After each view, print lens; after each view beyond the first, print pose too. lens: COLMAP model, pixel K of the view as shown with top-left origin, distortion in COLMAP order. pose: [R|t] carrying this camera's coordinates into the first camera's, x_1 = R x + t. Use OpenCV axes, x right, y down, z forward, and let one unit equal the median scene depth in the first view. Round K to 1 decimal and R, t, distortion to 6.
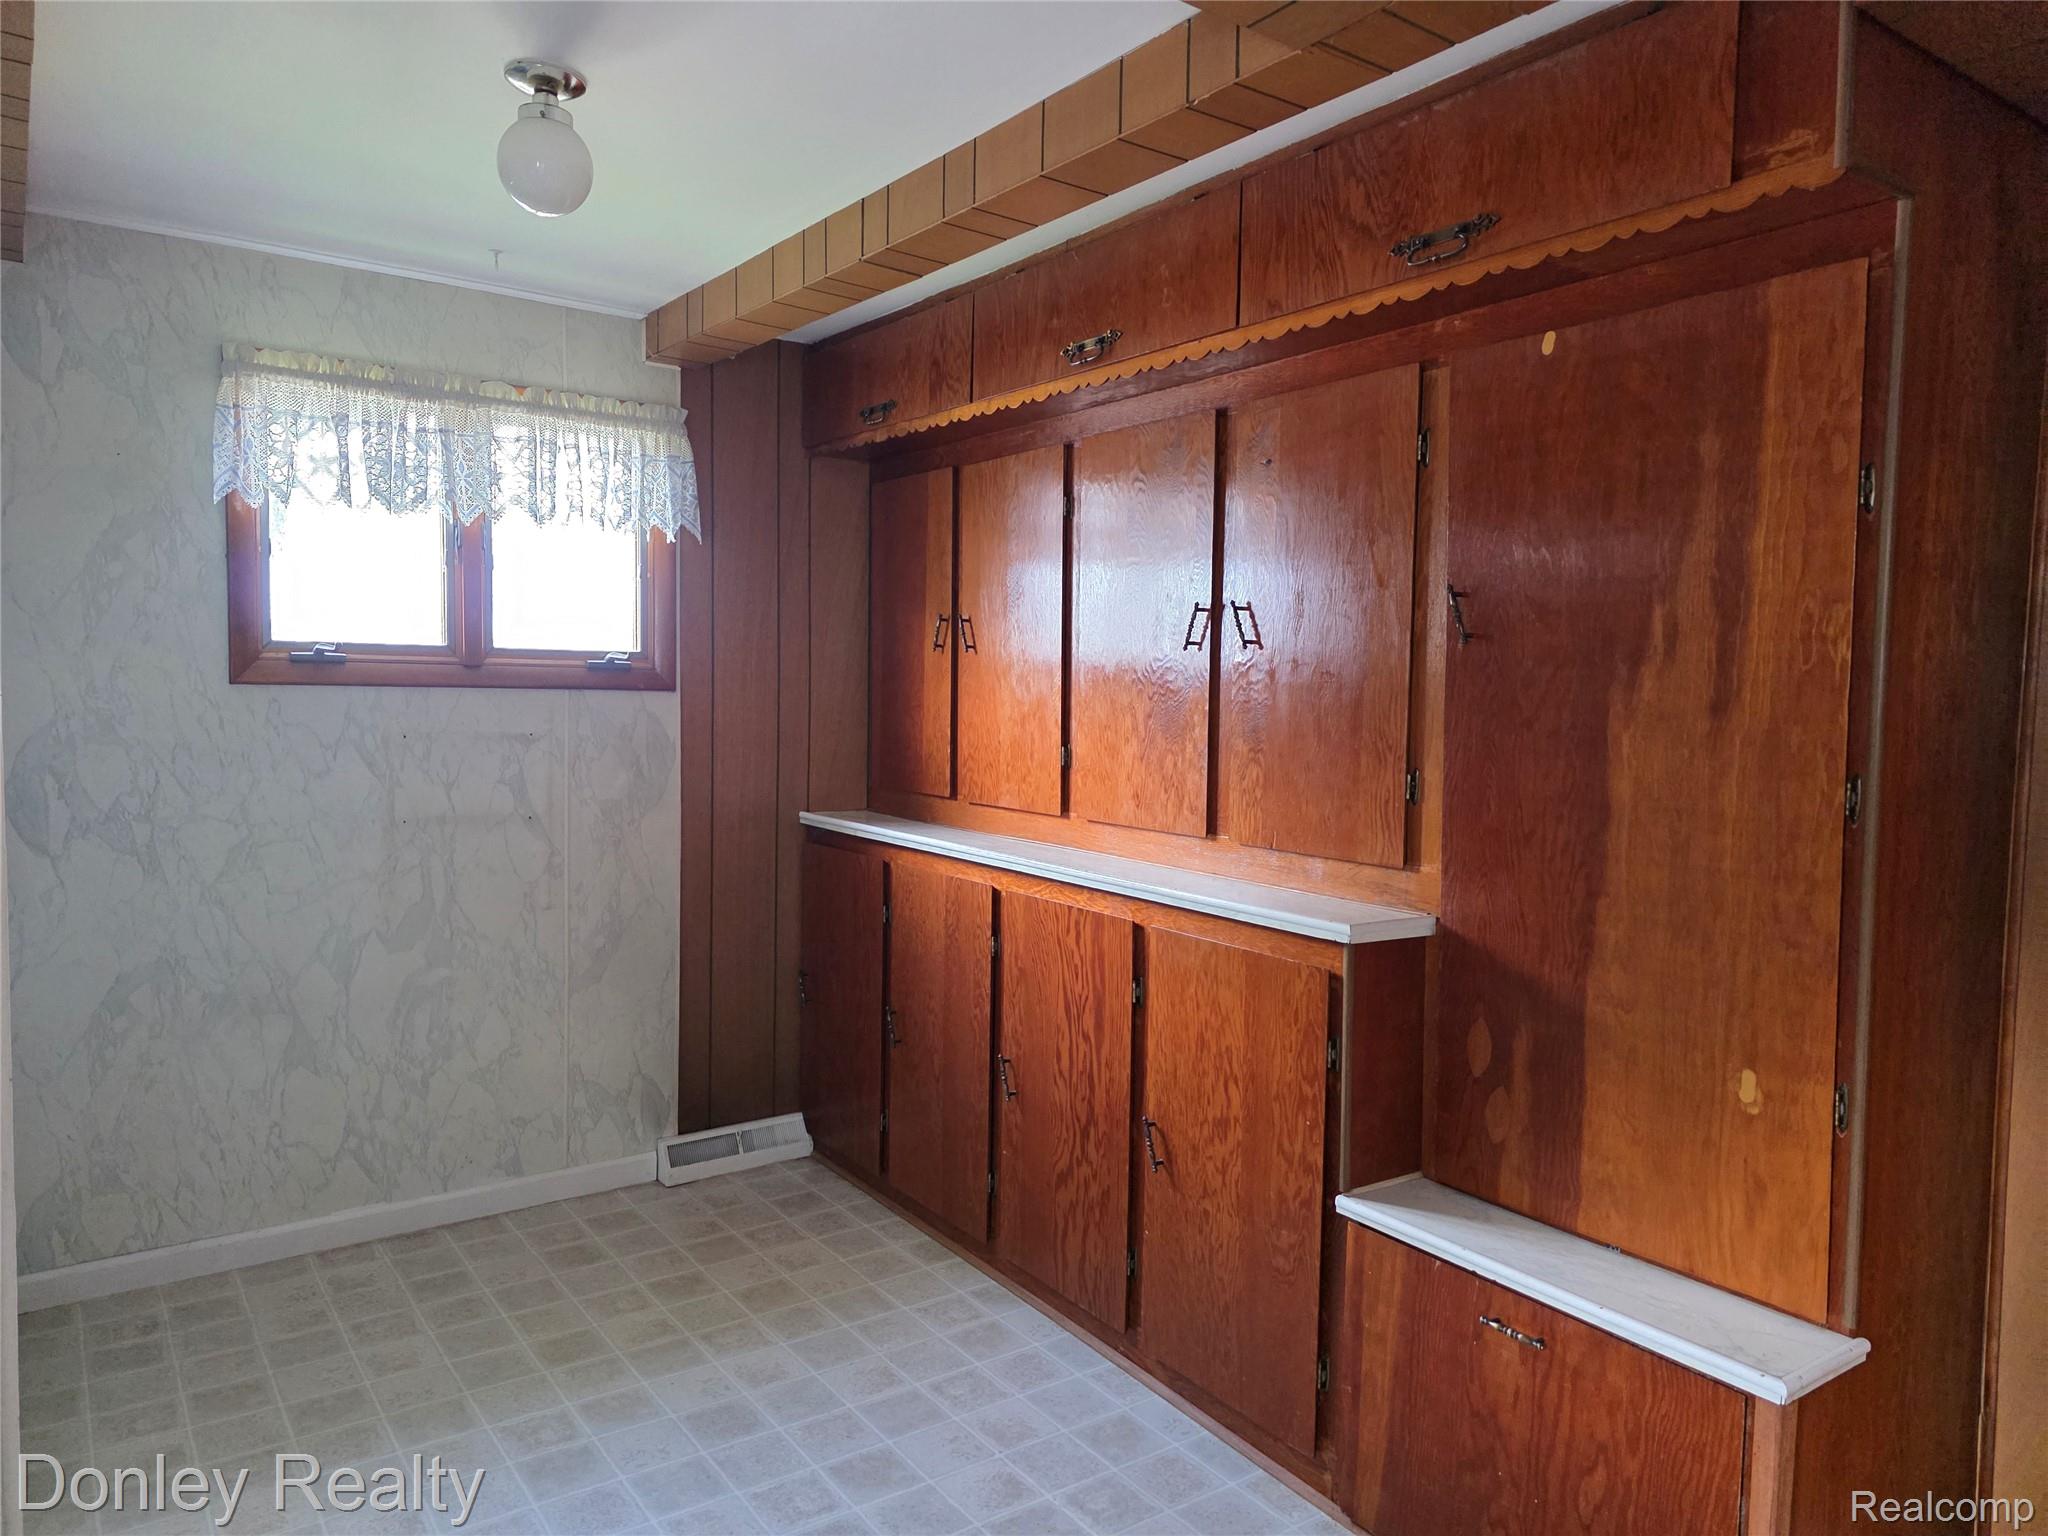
lens RADIAL K [[1363.0, 0, 1021.6], [0, 1363.0, 773.1], [0, 0, 1]] dist [0.019045, -0.007738]
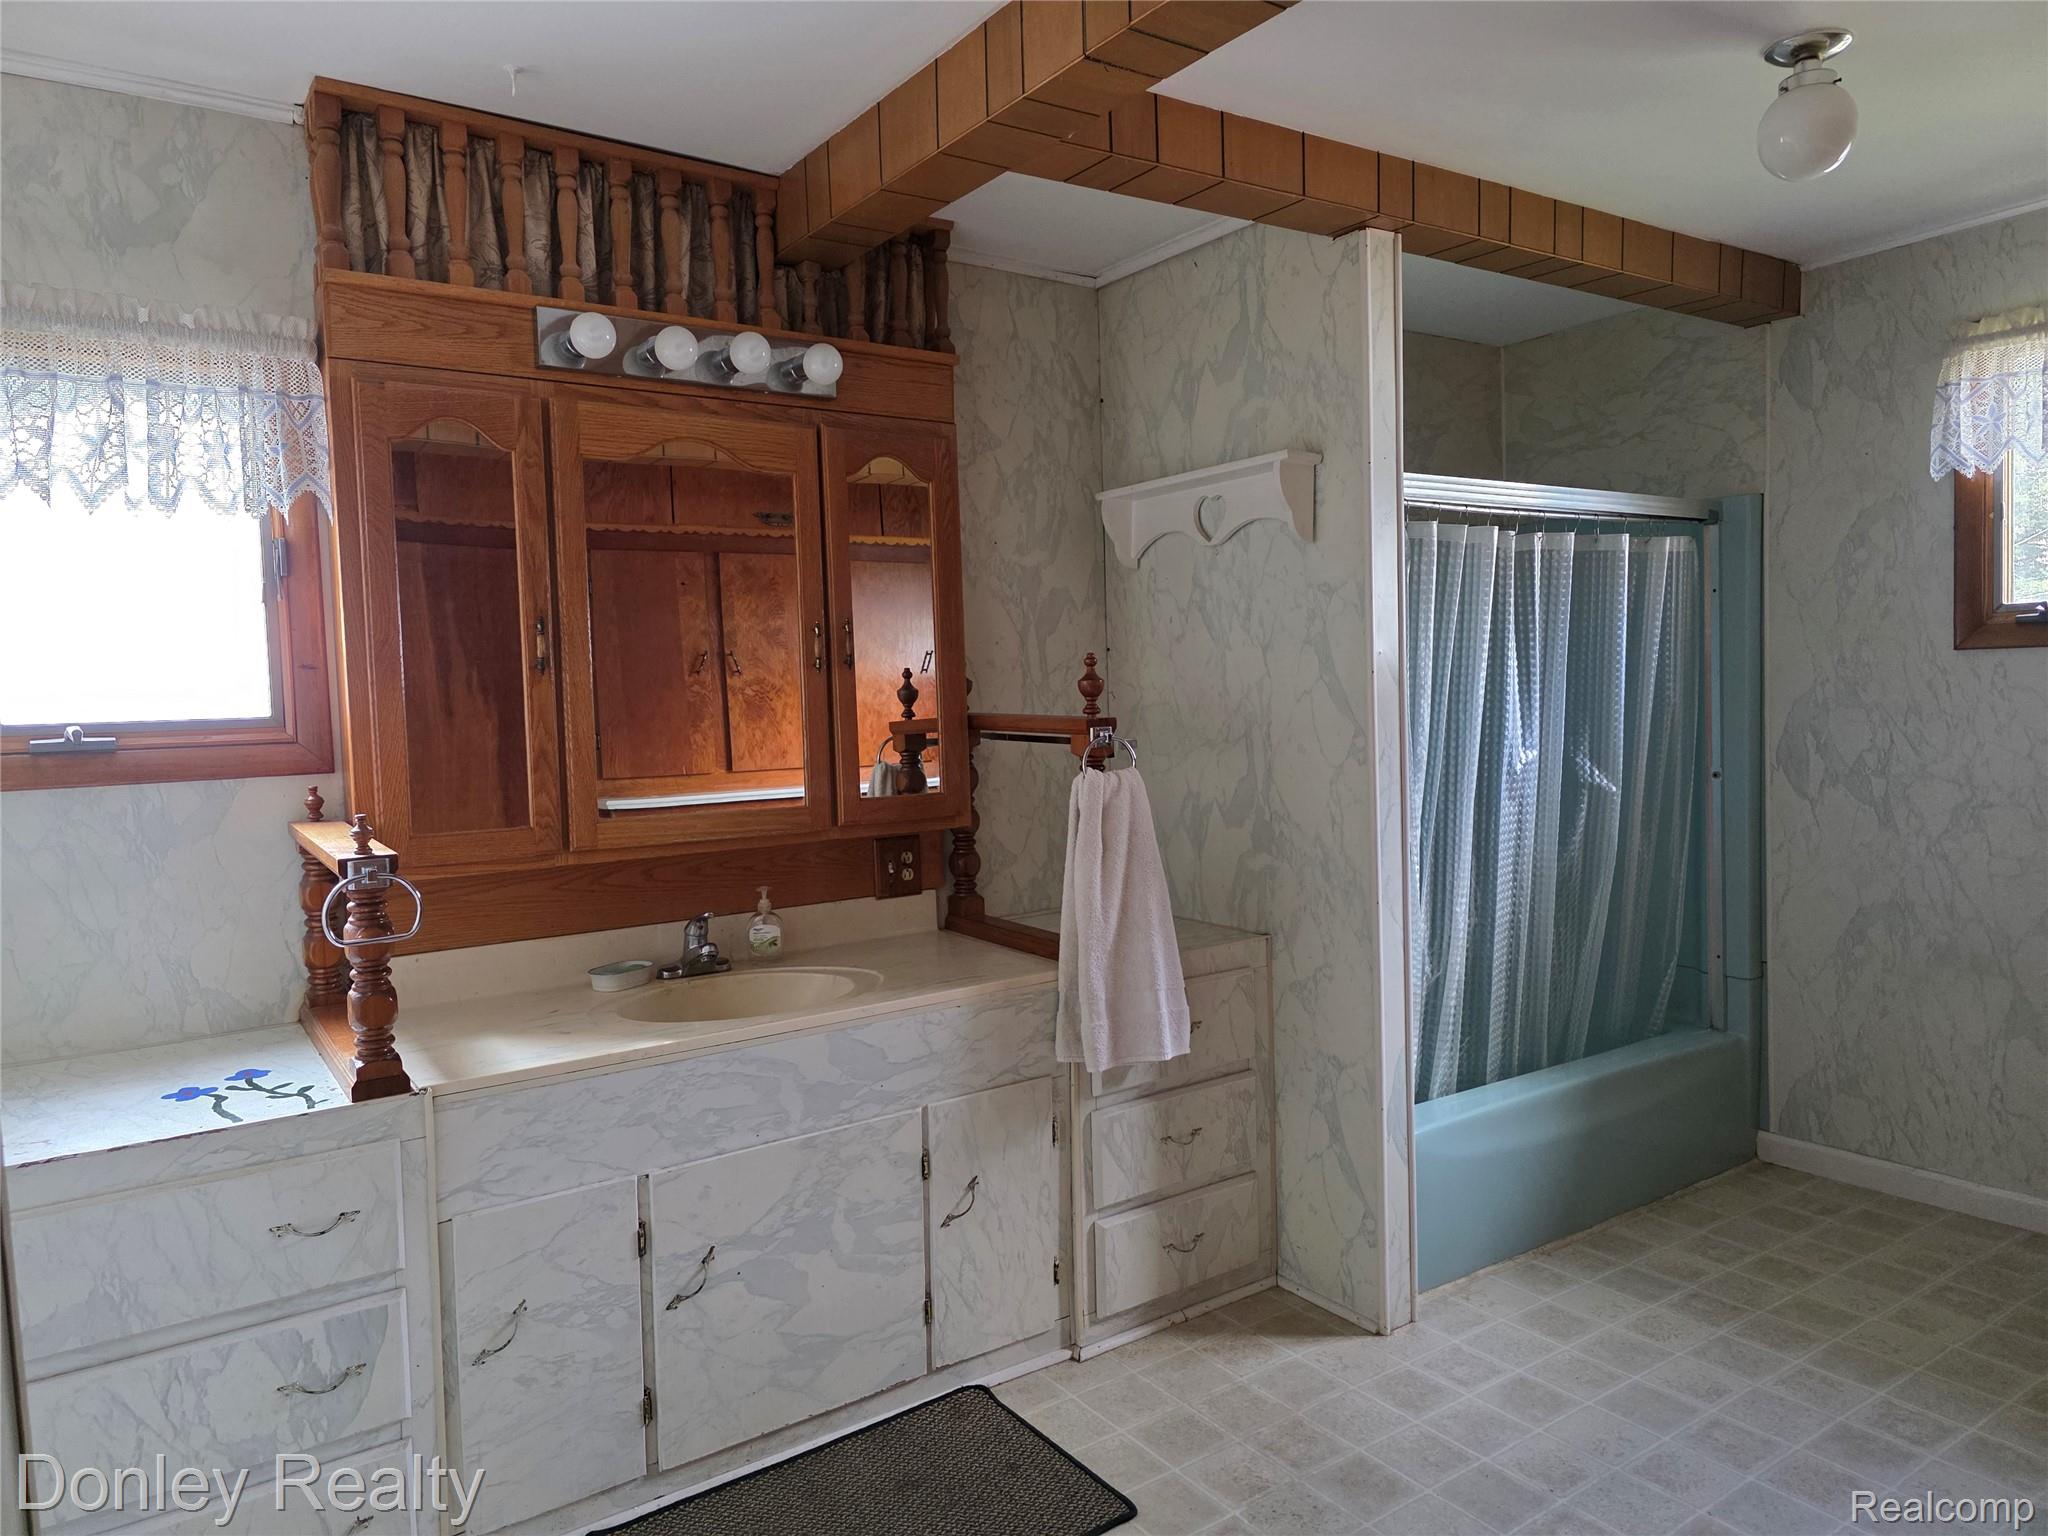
lens RADIAL K [[1363.0, 0, 1019.8], [0, 1363.0, 761.8], [0, 0, 1]] dist [0.019045, -0.007738]
pose [[-0.011063, 0.043769, -0.998980, 0.485295], [-0.029933, 0.998579, 0.044083, -0.004984], [0.999491, 0.030391, -0.009737, 0.303387]]
